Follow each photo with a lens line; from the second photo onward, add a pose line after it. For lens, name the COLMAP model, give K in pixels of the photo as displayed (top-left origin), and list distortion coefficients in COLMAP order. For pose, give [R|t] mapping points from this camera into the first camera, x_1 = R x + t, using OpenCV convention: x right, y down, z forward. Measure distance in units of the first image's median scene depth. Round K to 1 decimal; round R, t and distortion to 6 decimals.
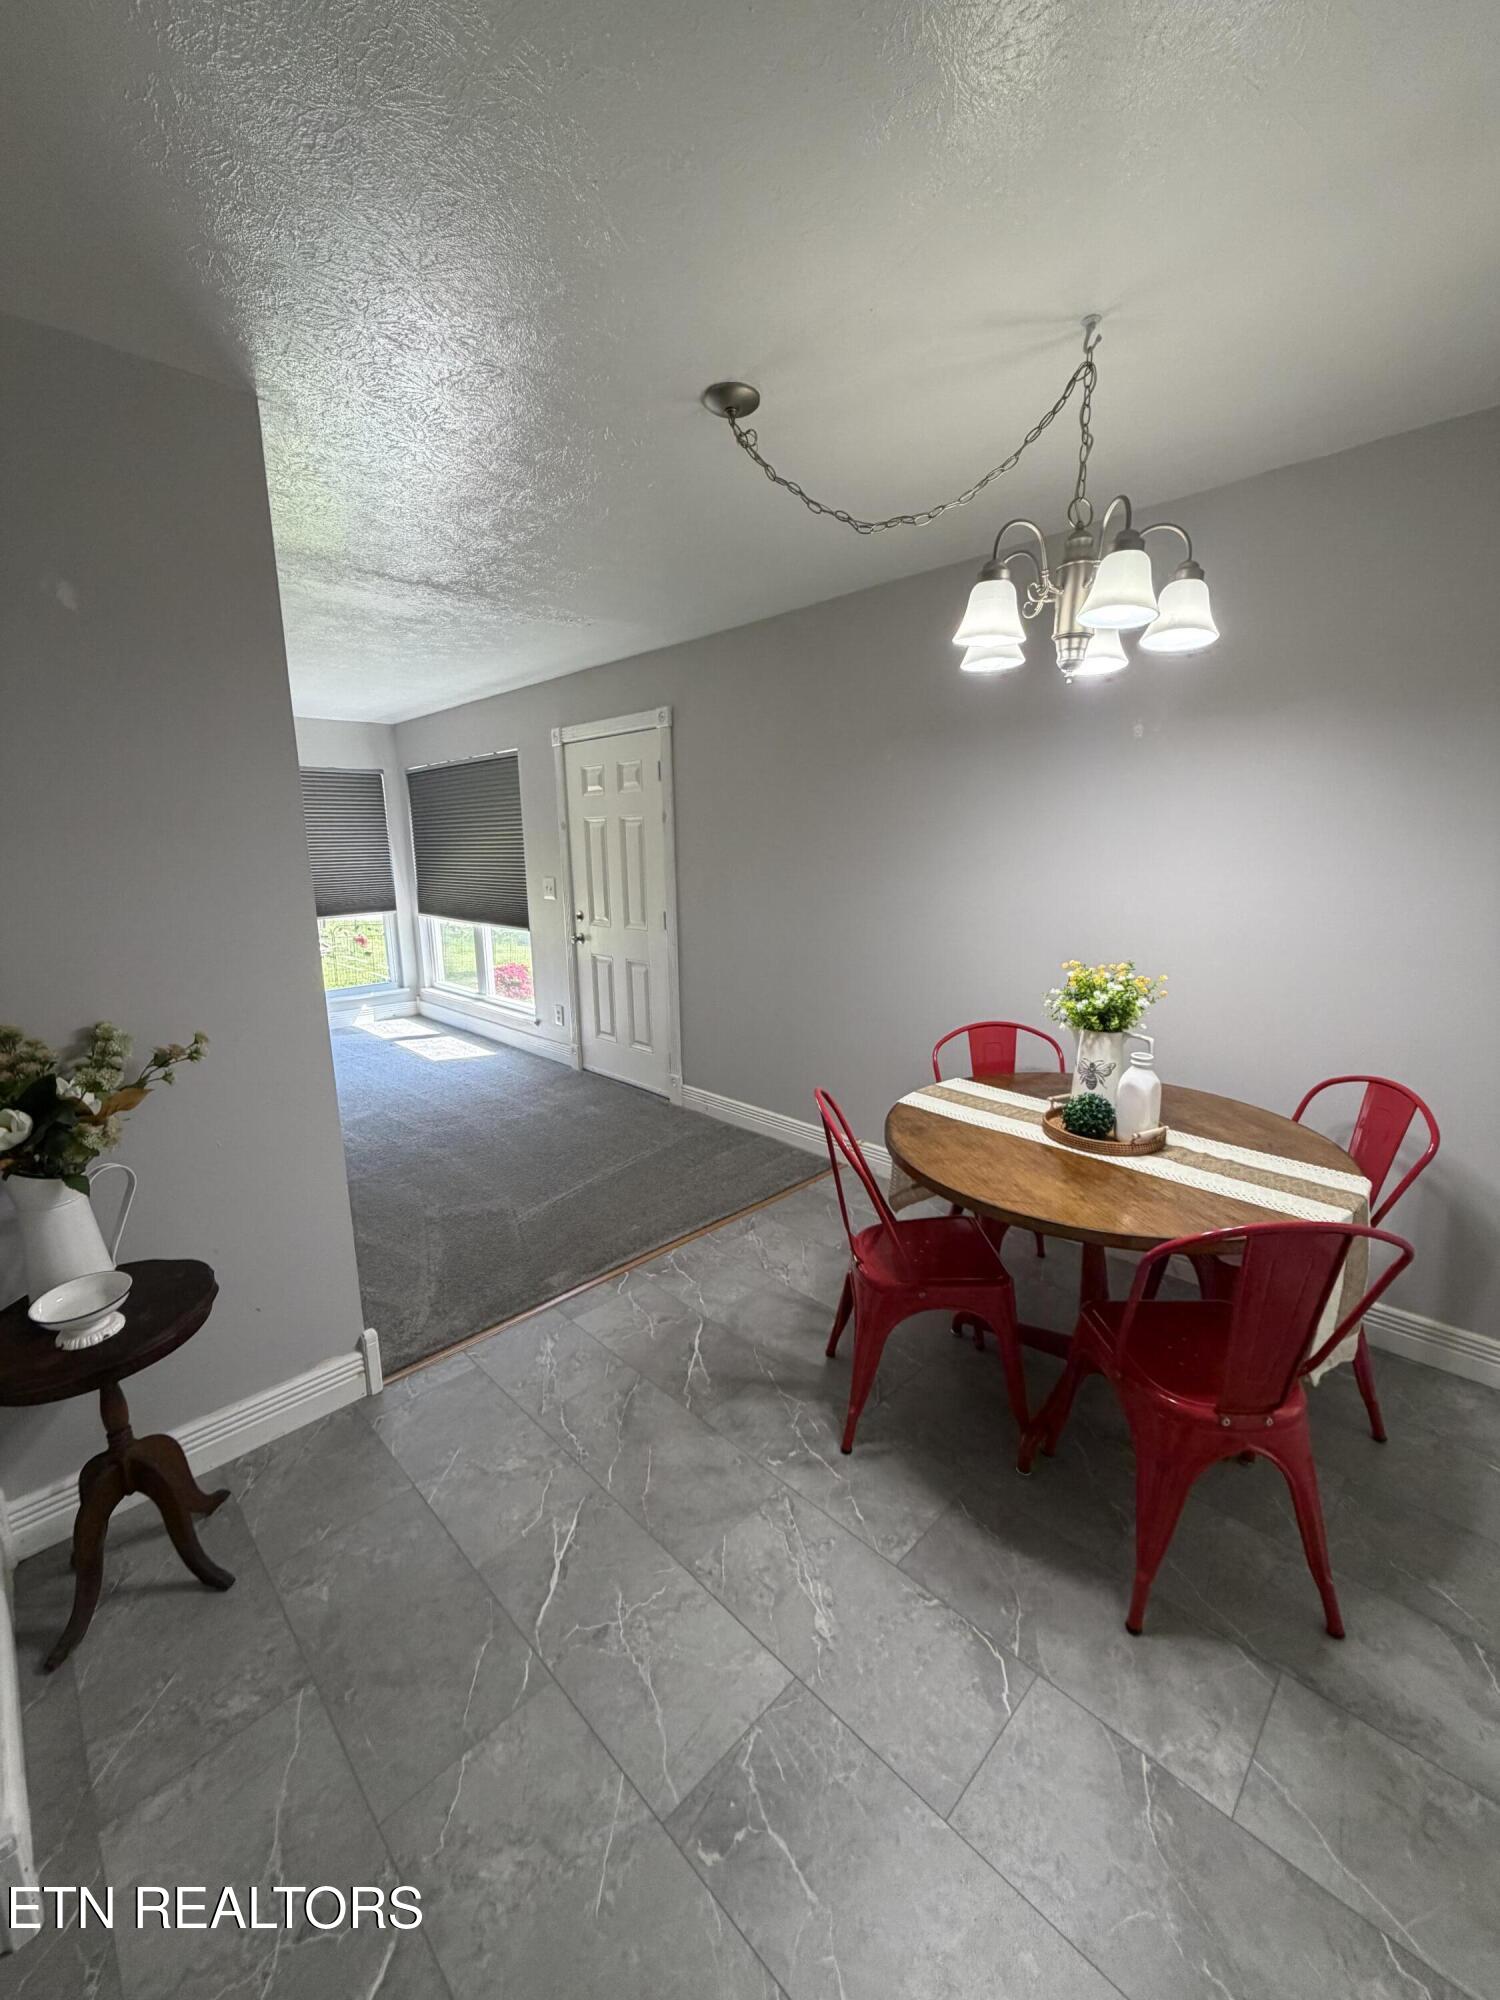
lens RADIAL K [[792.1, 0, 746.2], [0, 792.1, 994.2], [0, 0, 1]] dist [-0.000953, 0.000685]
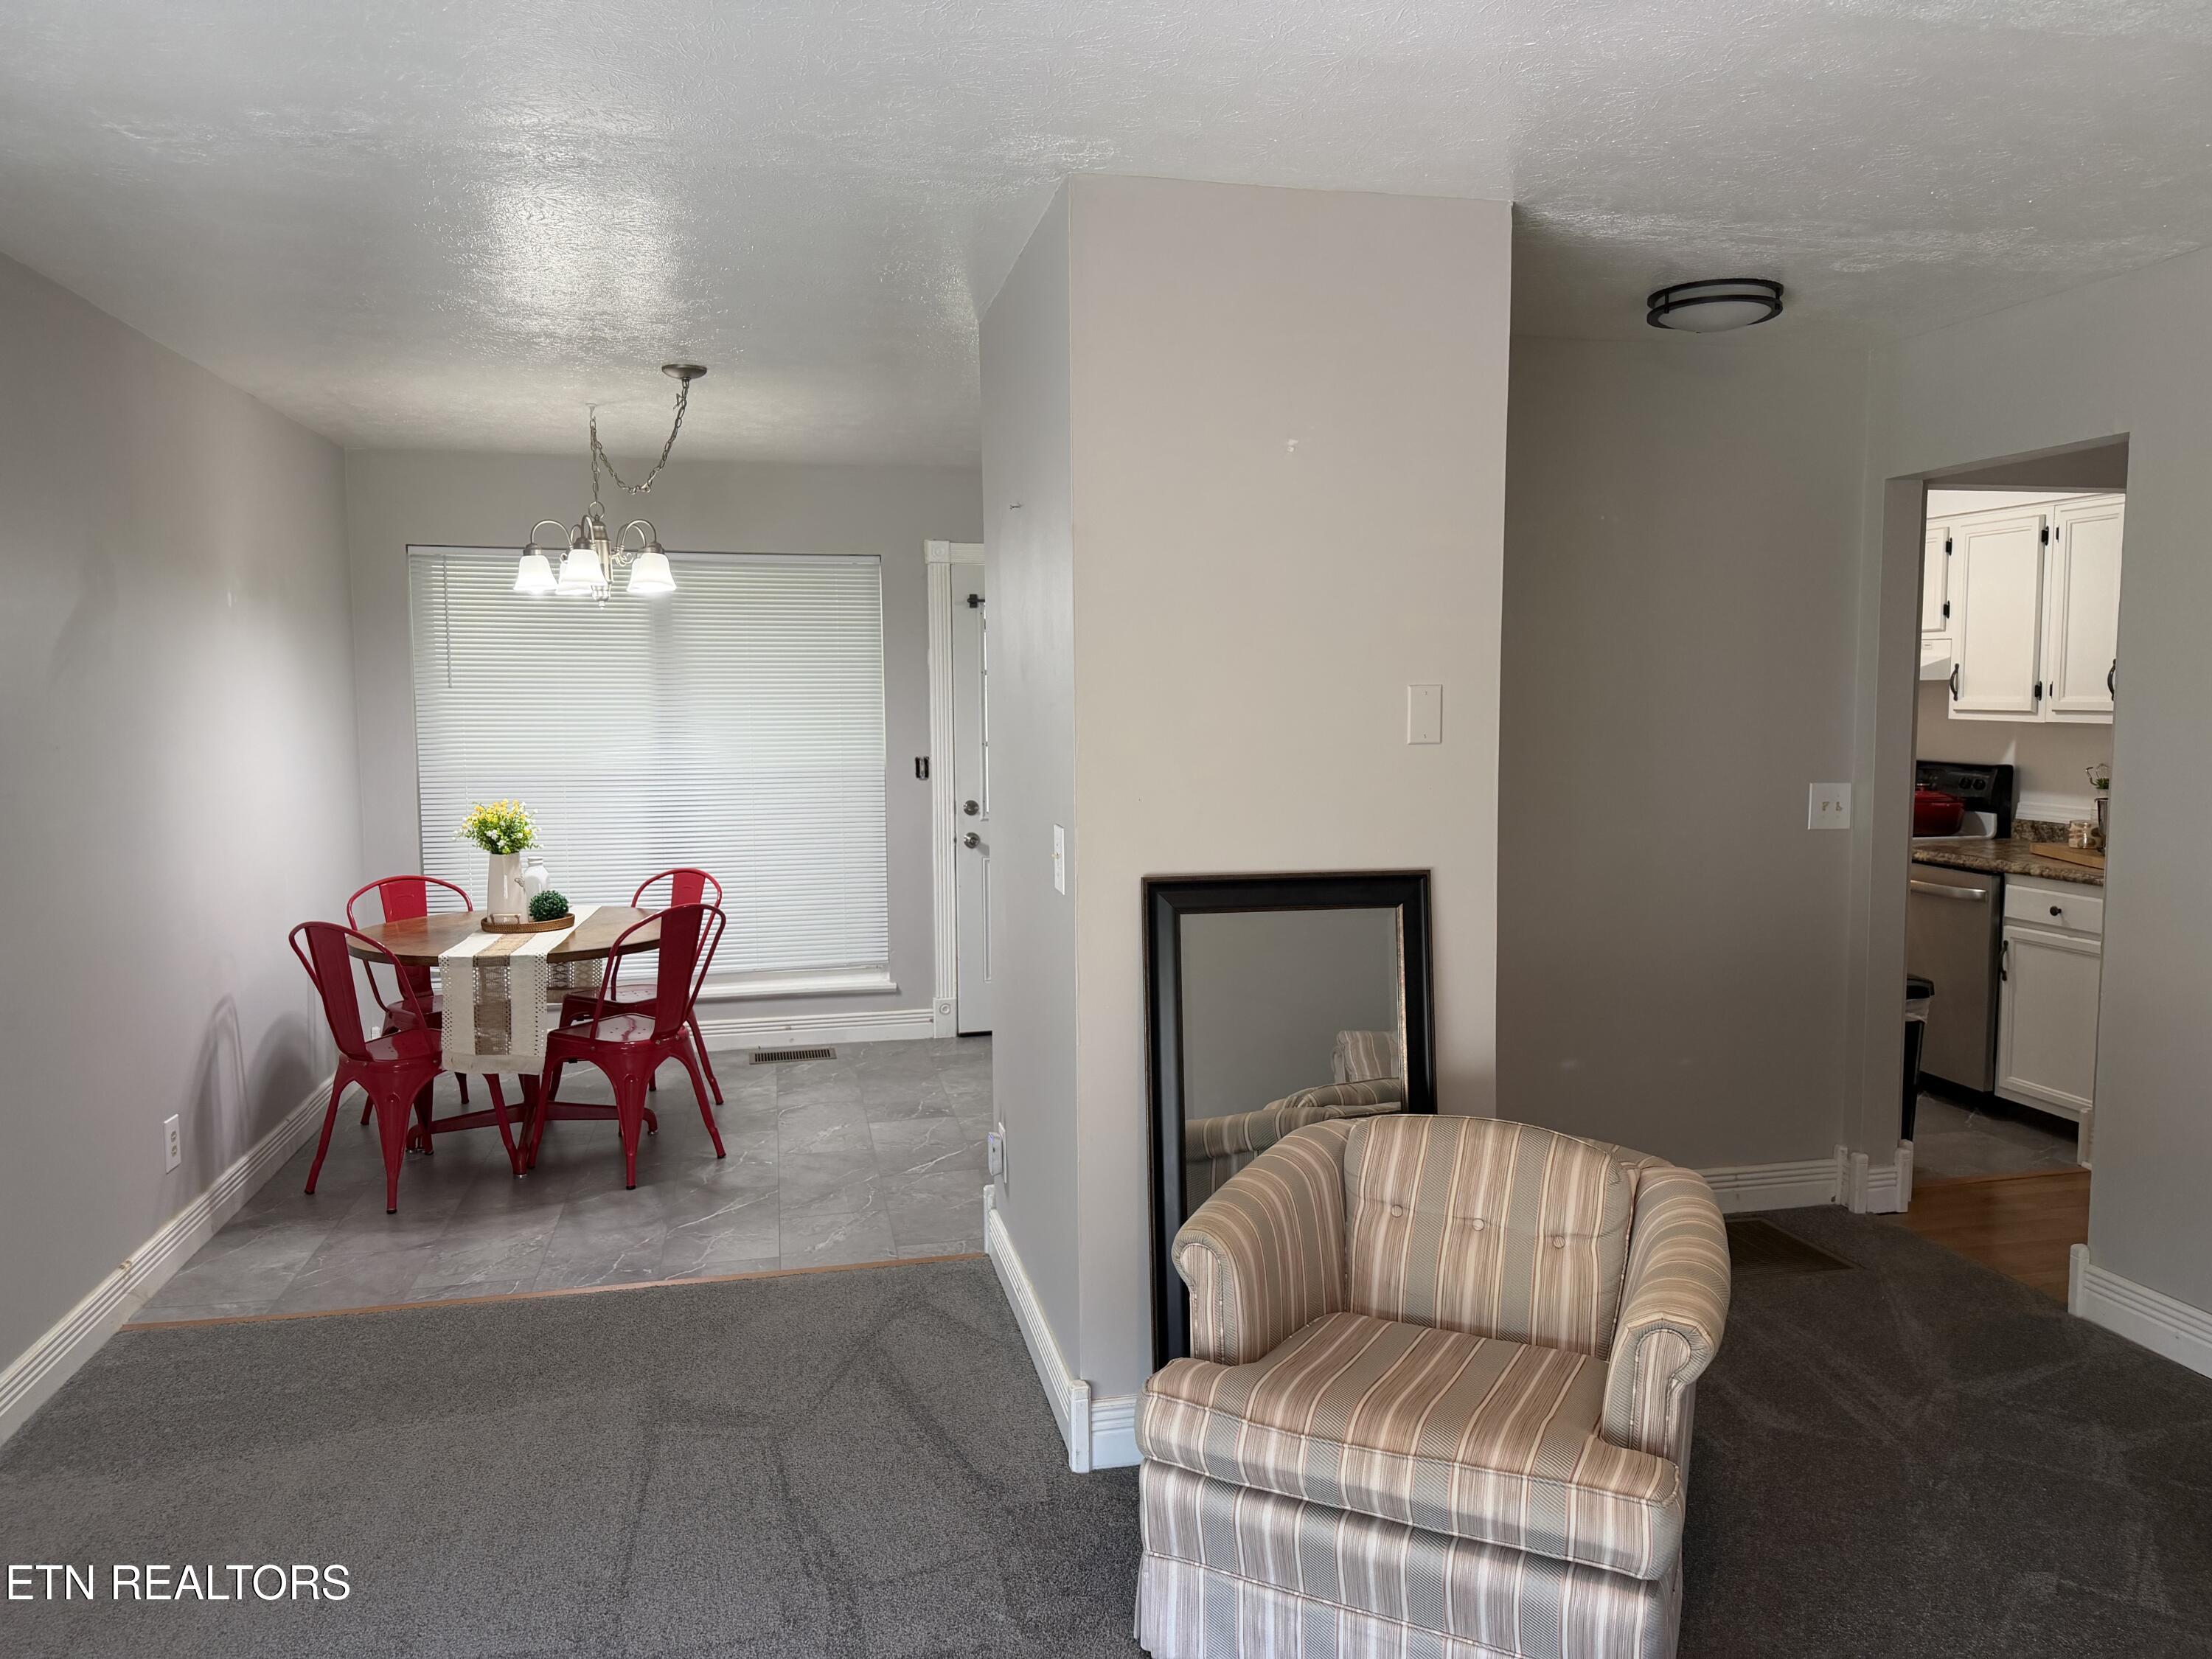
lens RADIAL K [[1554.7, 0, 1099.2], [0, 1554.7, 825.6], [0, 0, 1]] dist [0.085580, -0.120248]
pose [[-0.841781, -0.022894, 0.539333, -2.057350], [0.124674, 0.963844, 0.235503, -0.565581], [-0.525224, 0.265483, -0.808492, 3.004968]]
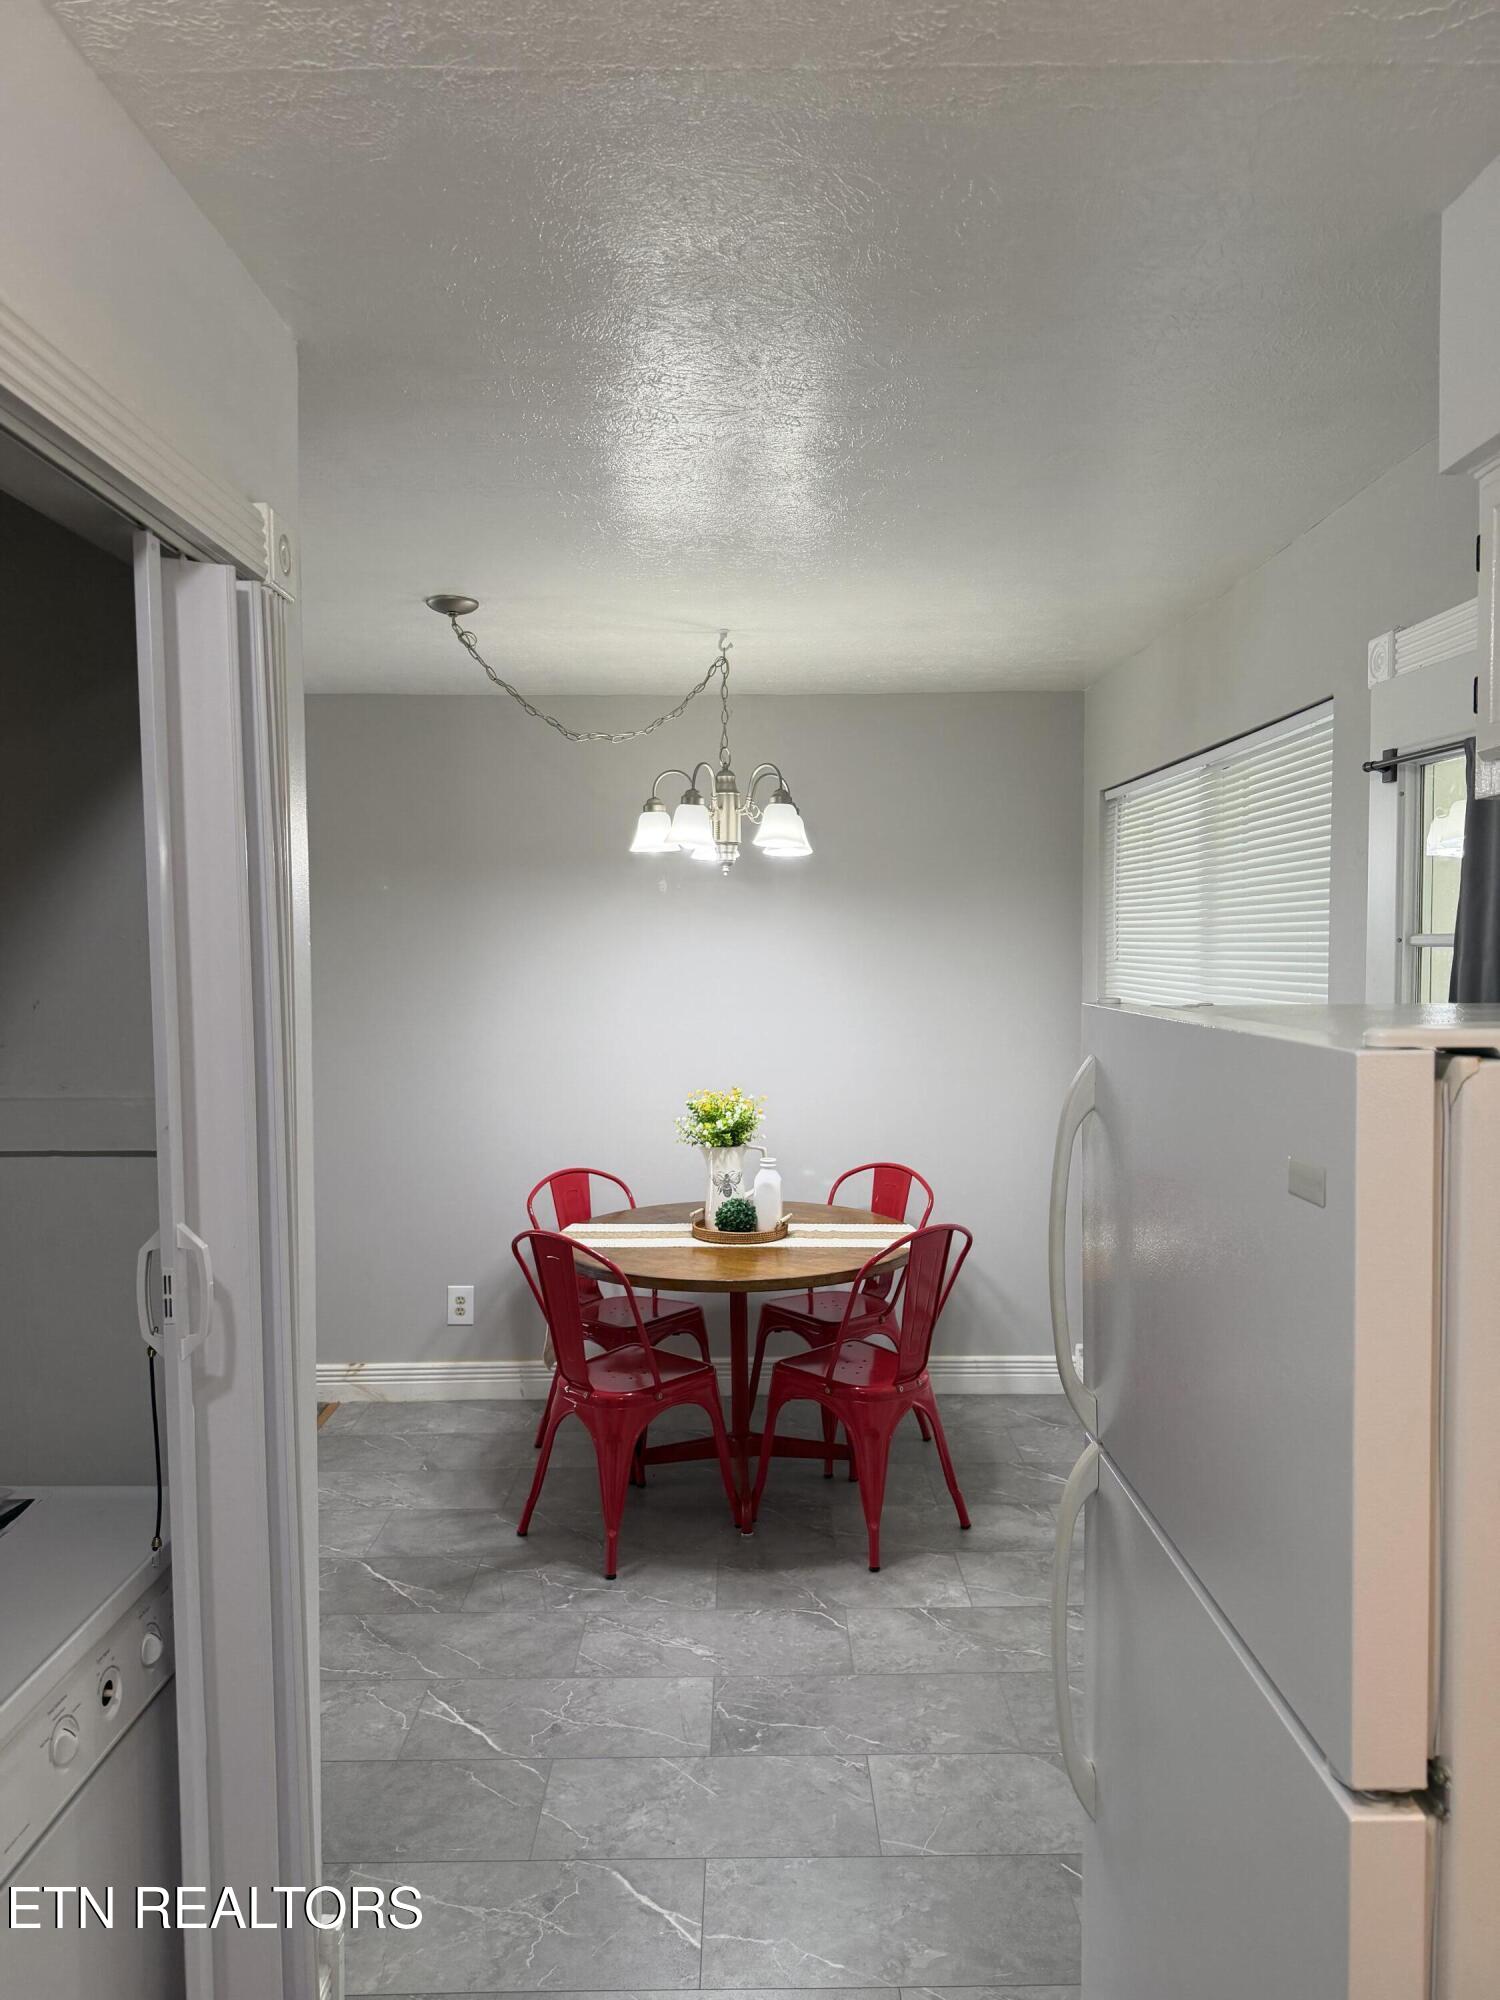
lens RADIAL K [[1405.7, 0, 750.9], [0, 1405.7, 993.8], [0, 0, 1]] dist [0.085580, -0.120248]
pose [[0.701849, -0.014197, 0.712185, -1.189265], [0.130354, 0.985478, -0.108818, 0.064182], [-0.700297, 0.169210, 0.693507, -0.603042]]
